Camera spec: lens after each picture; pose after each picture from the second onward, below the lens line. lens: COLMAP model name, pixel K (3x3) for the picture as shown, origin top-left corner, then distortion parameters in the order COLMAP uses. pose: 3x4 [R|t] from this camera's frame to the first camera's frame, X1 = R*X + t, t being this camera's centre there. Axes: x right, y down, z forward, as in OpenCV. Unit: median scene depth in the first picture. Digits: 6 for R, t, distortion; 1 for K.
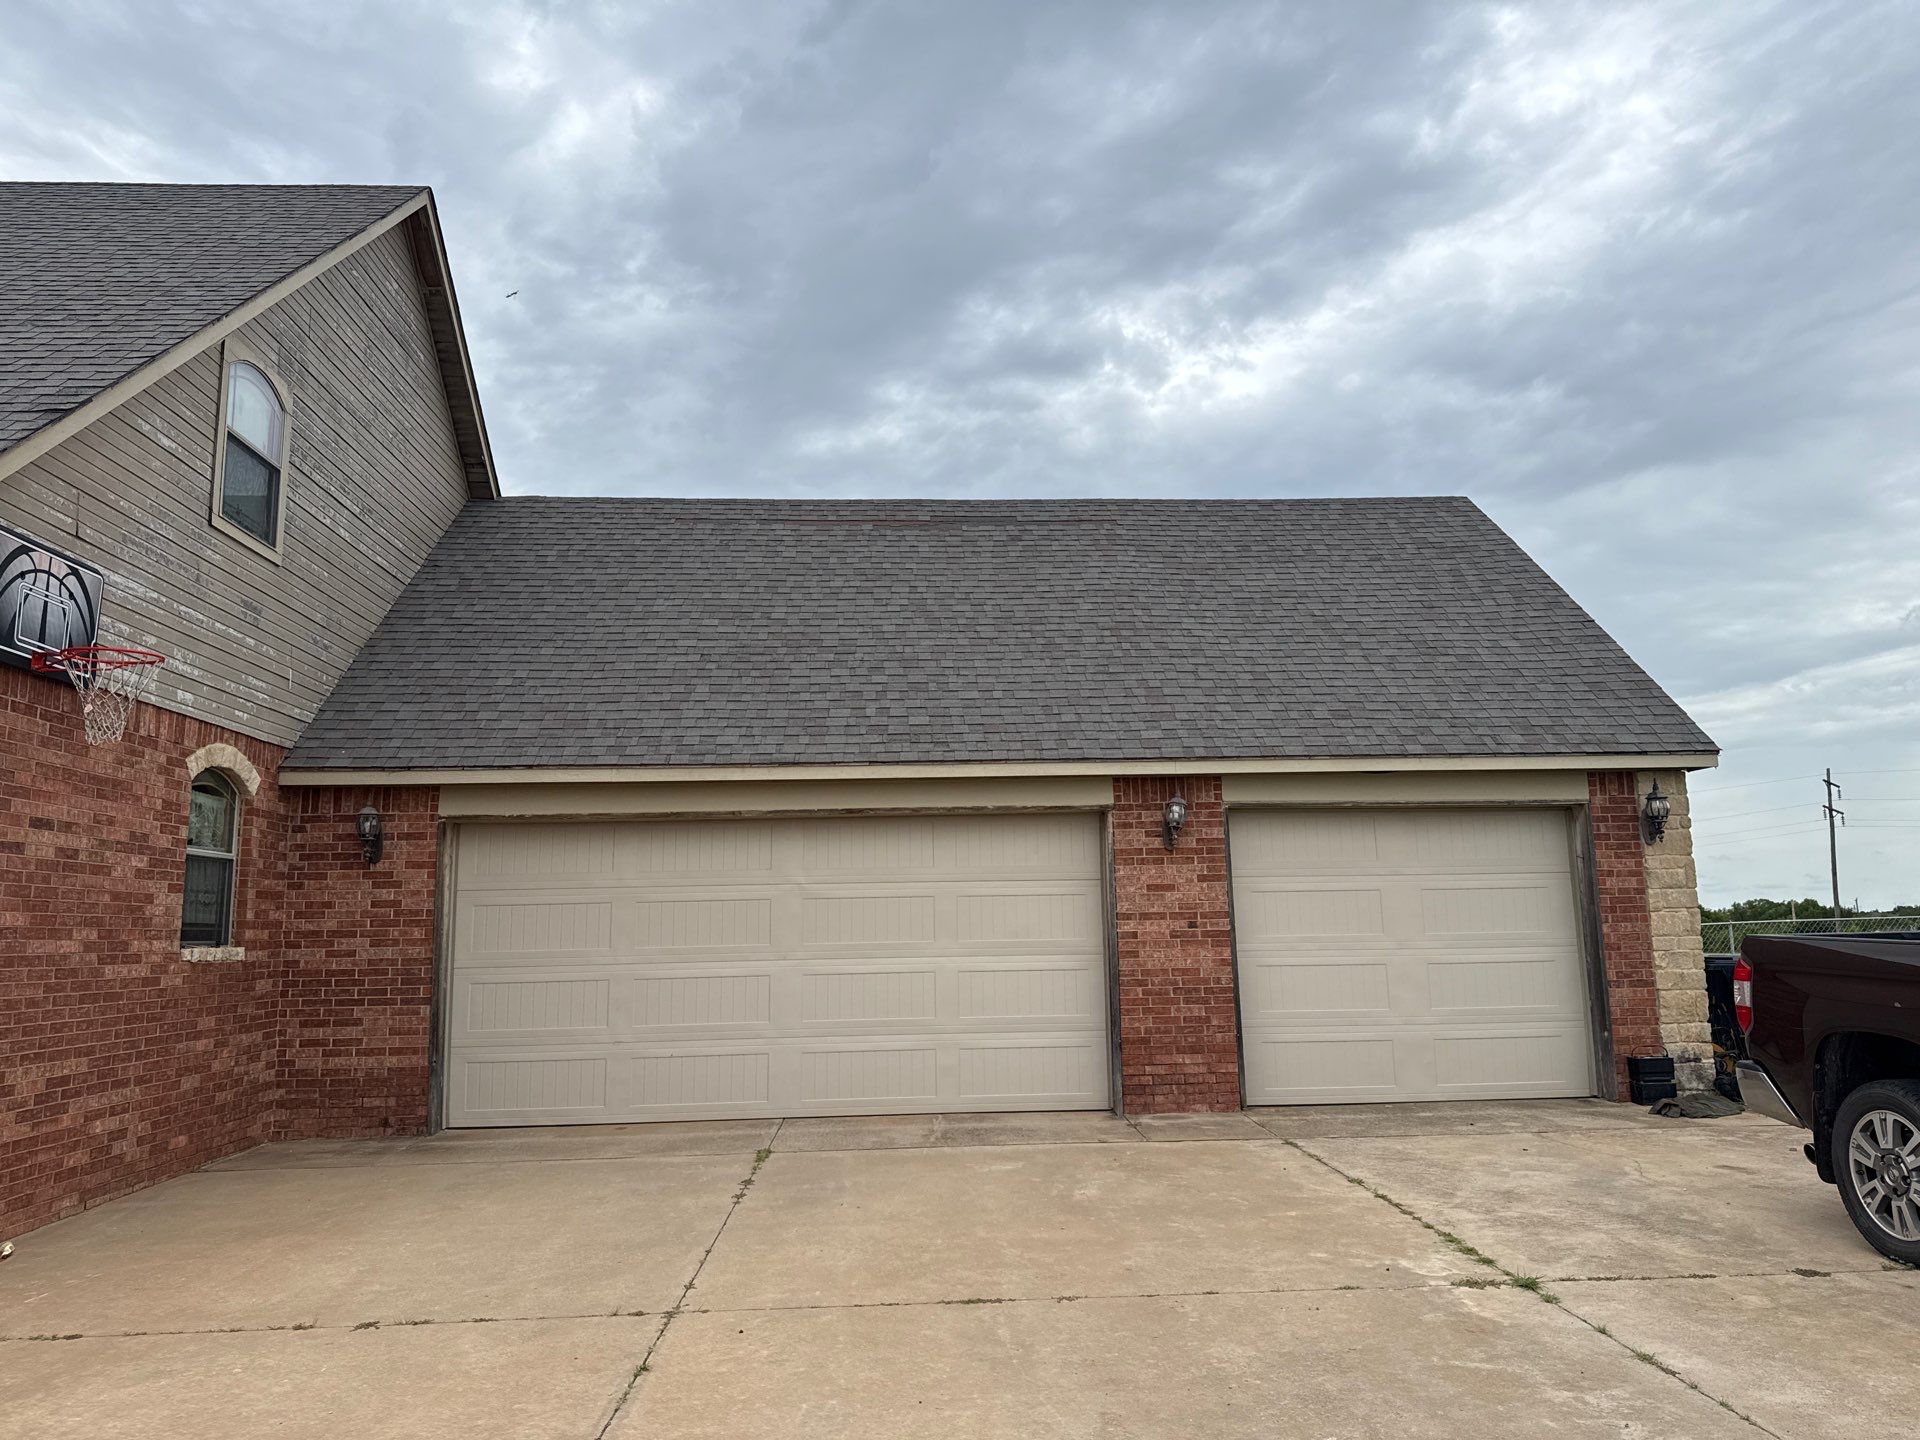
lens RADIAL K [[1352.4, 0, 974.4], [0, 1352.4, 709.8], [0, 0, 1]] dist [0.050738, -0.056023]
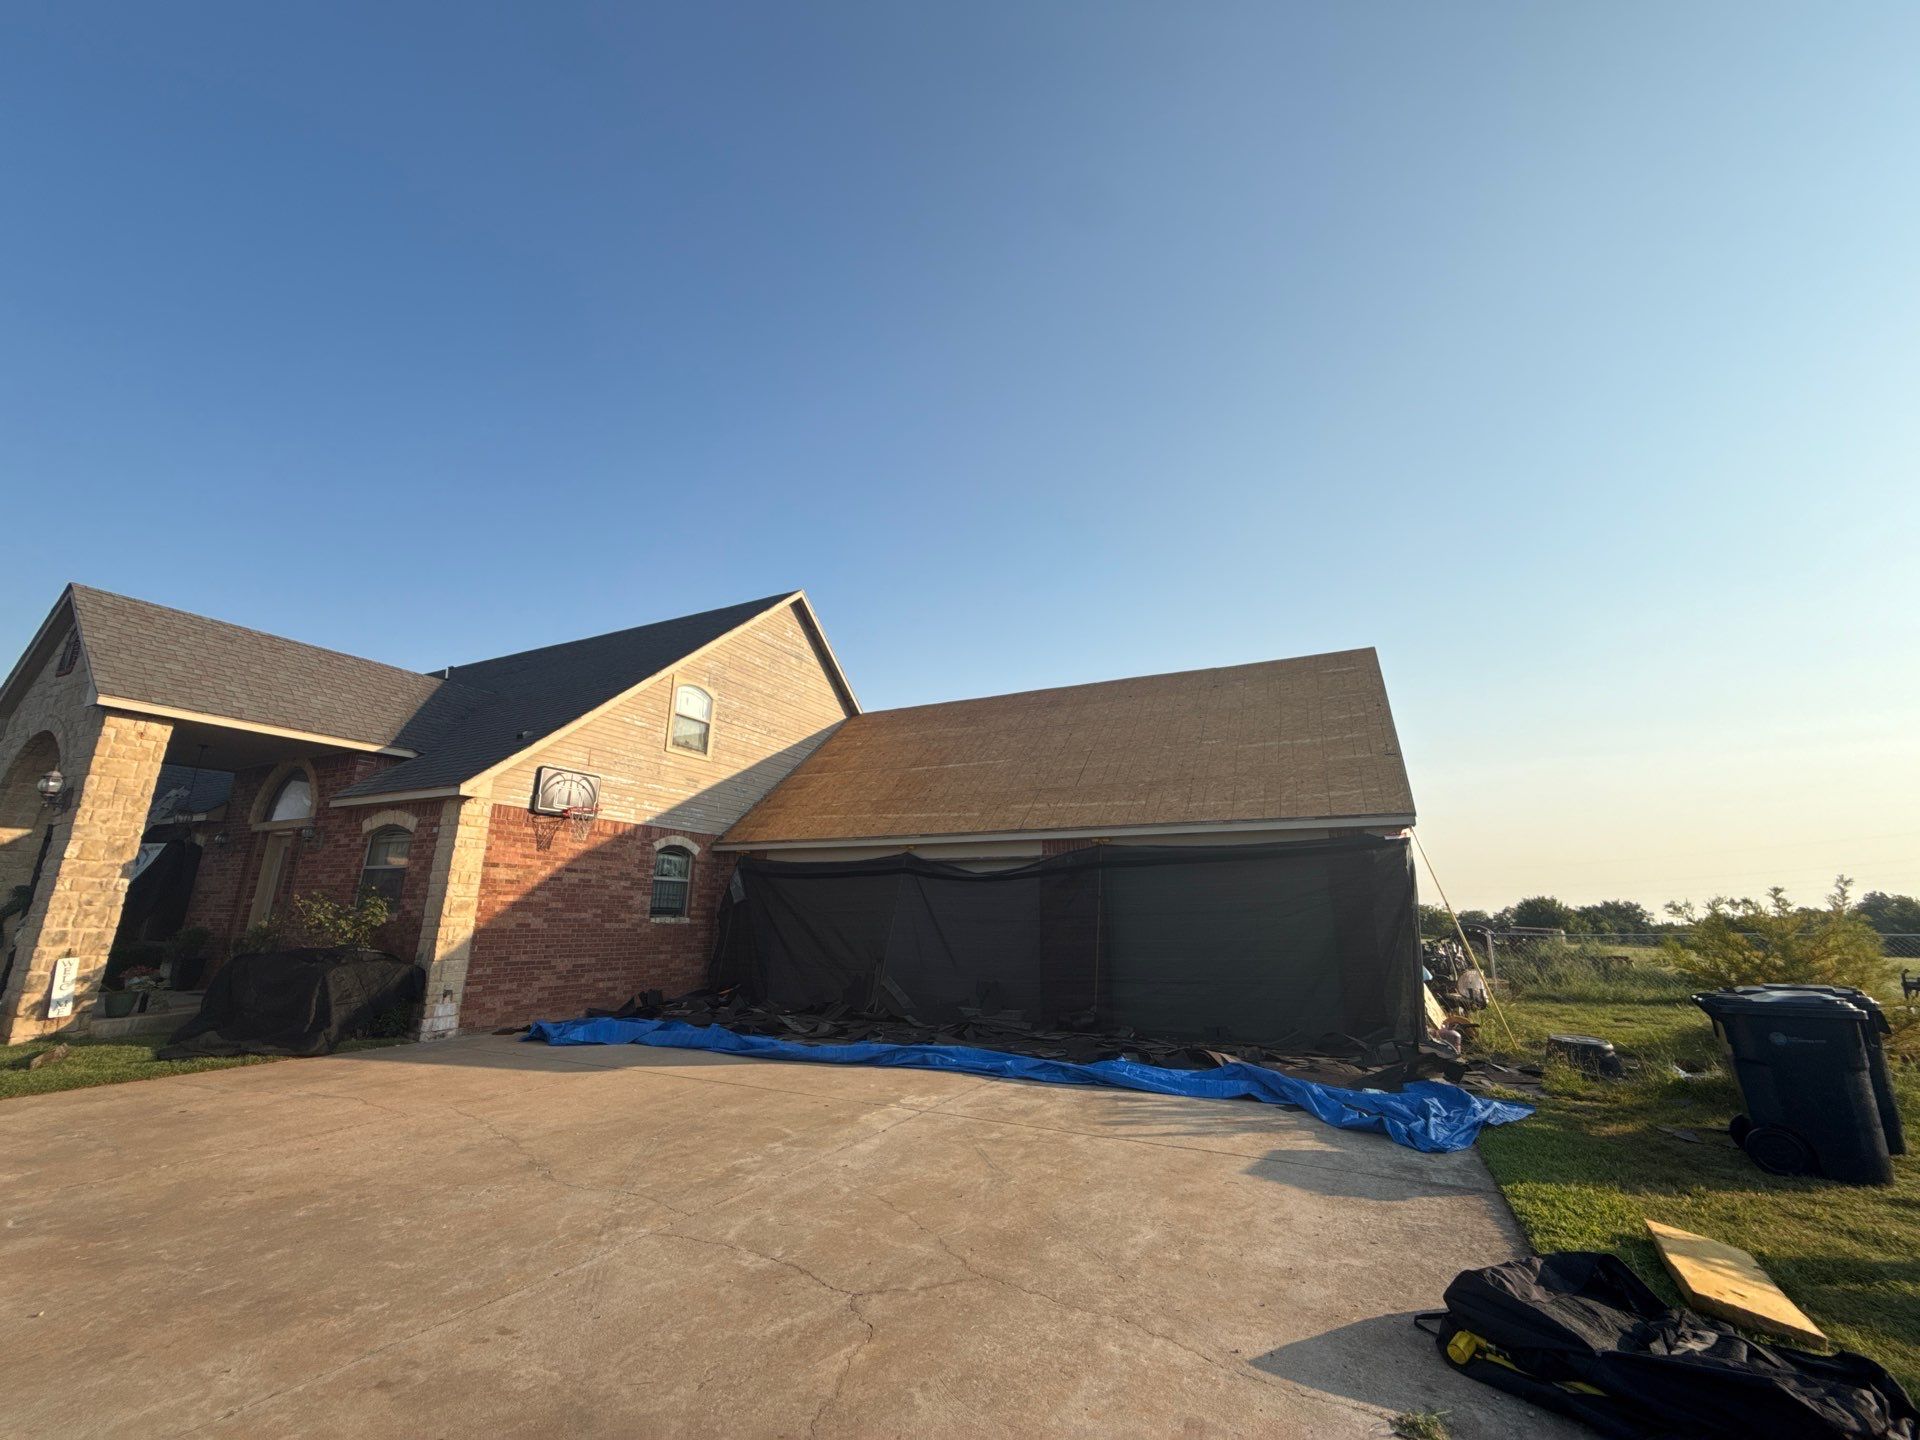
lens RADIAL K [[762.9, 0, 958.8], [0, 762.9, 724.3], [0, 0, 1]] dist [0.001706, 0.000674]
pose [[0.861710, -0.096038, -0.498229, 0.551656], [0.053384, 0.993634, -0.099202, -0.011235], [0.504585, 0.058886, 0.861352, 0.027209]]
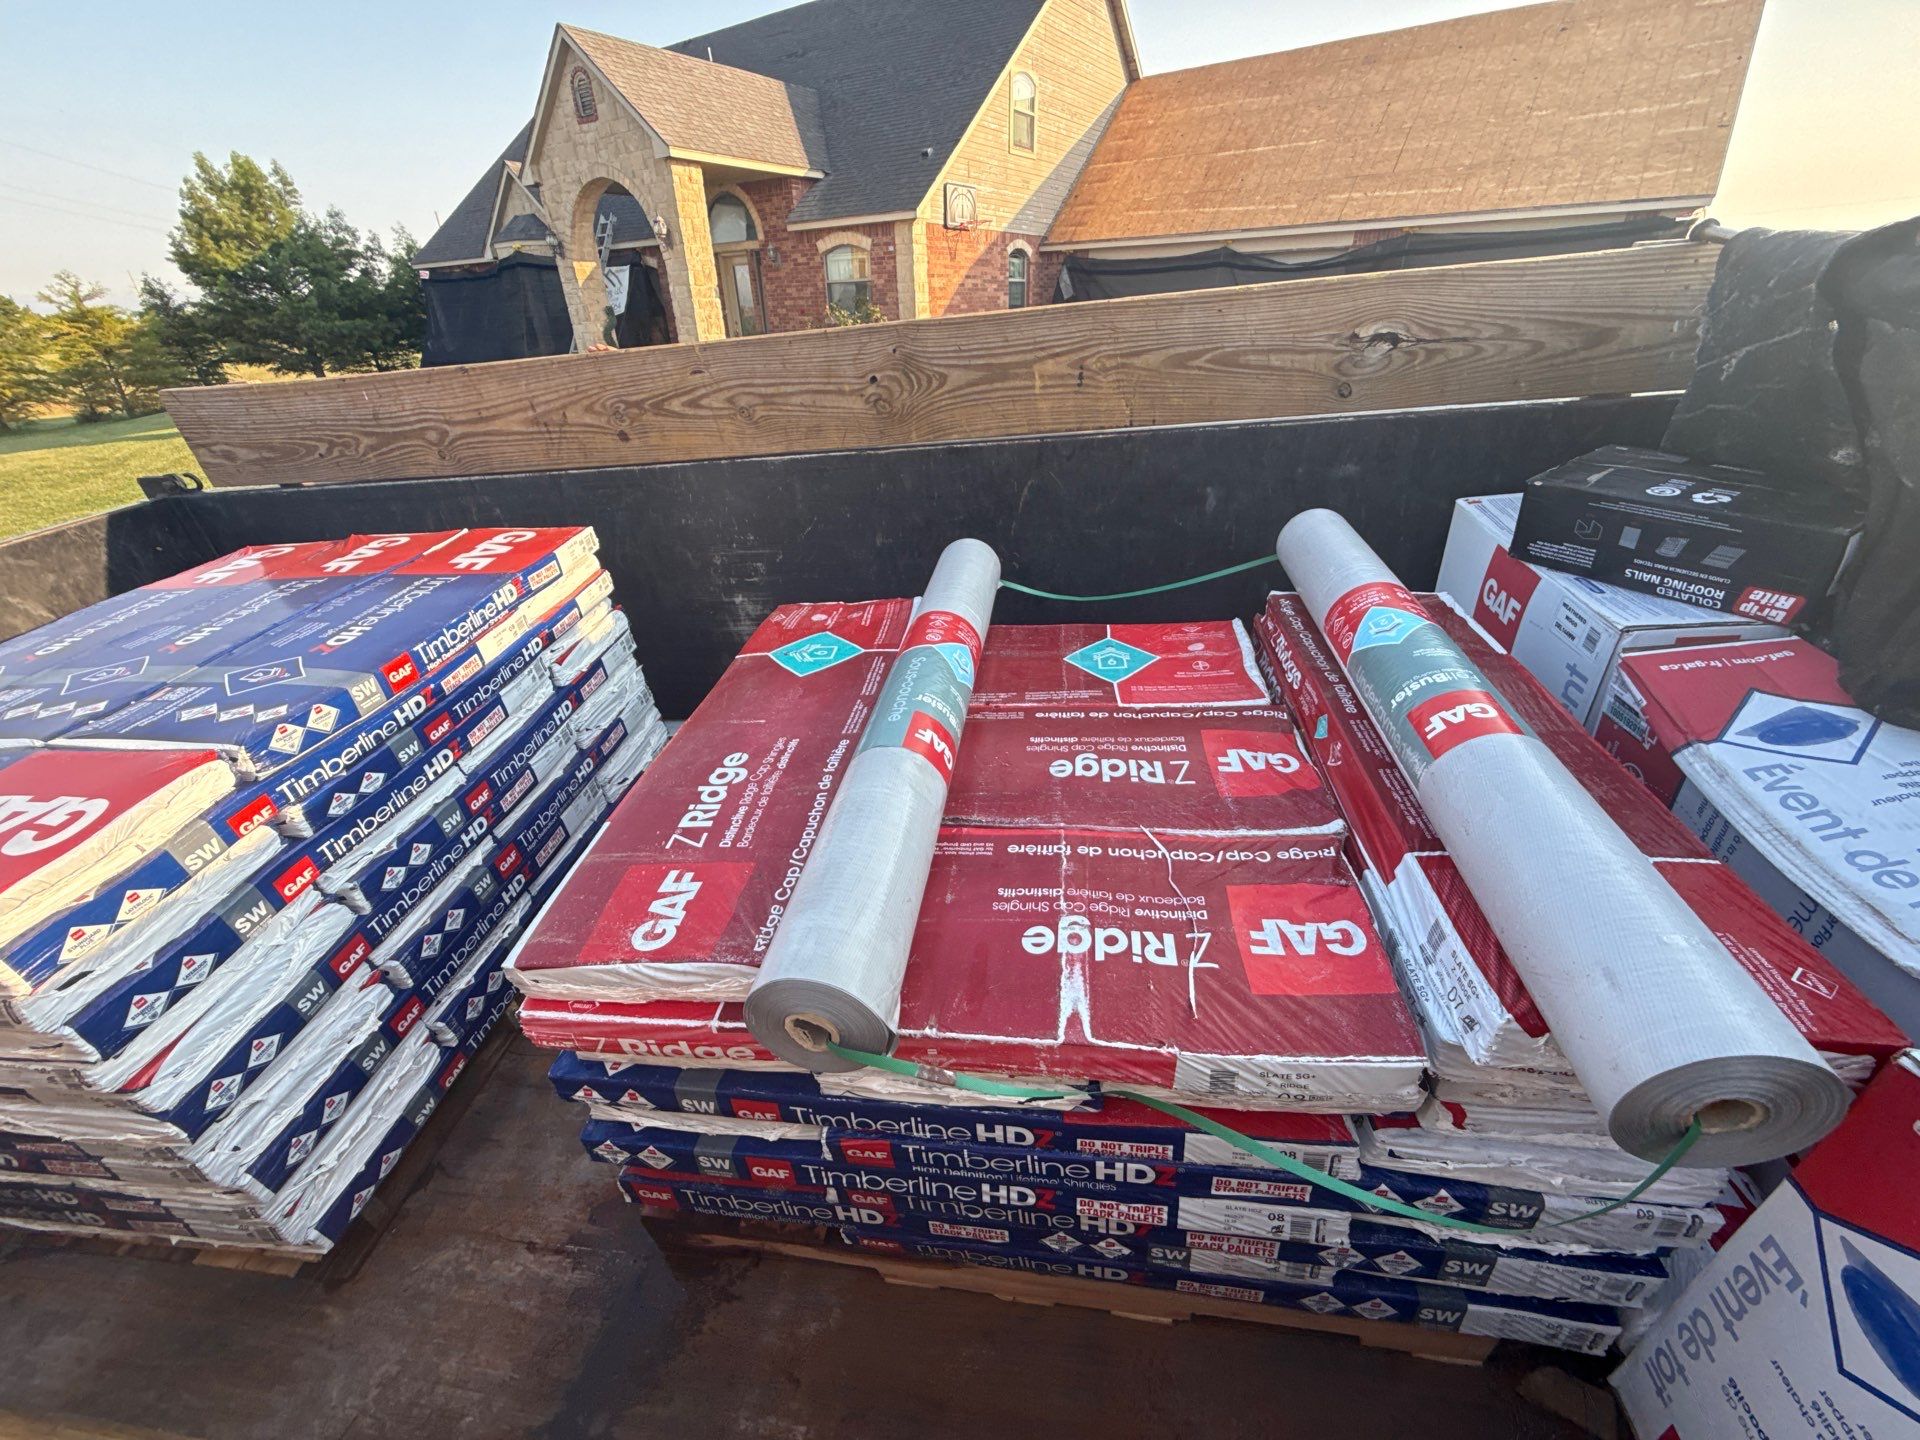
lens RADIAL K [[762.9, 0, 968.8], [0, 762.9, 717.4], [0, 0, 1]] dist [0.001706, 0.000674]
pose [[0.792850, 0.289615, -0.536202, 0.516472], [0.106831, 0.800185, 0.590162, -0.122620], [0.599980, -0.525193, 0.603487, -0.579841]]
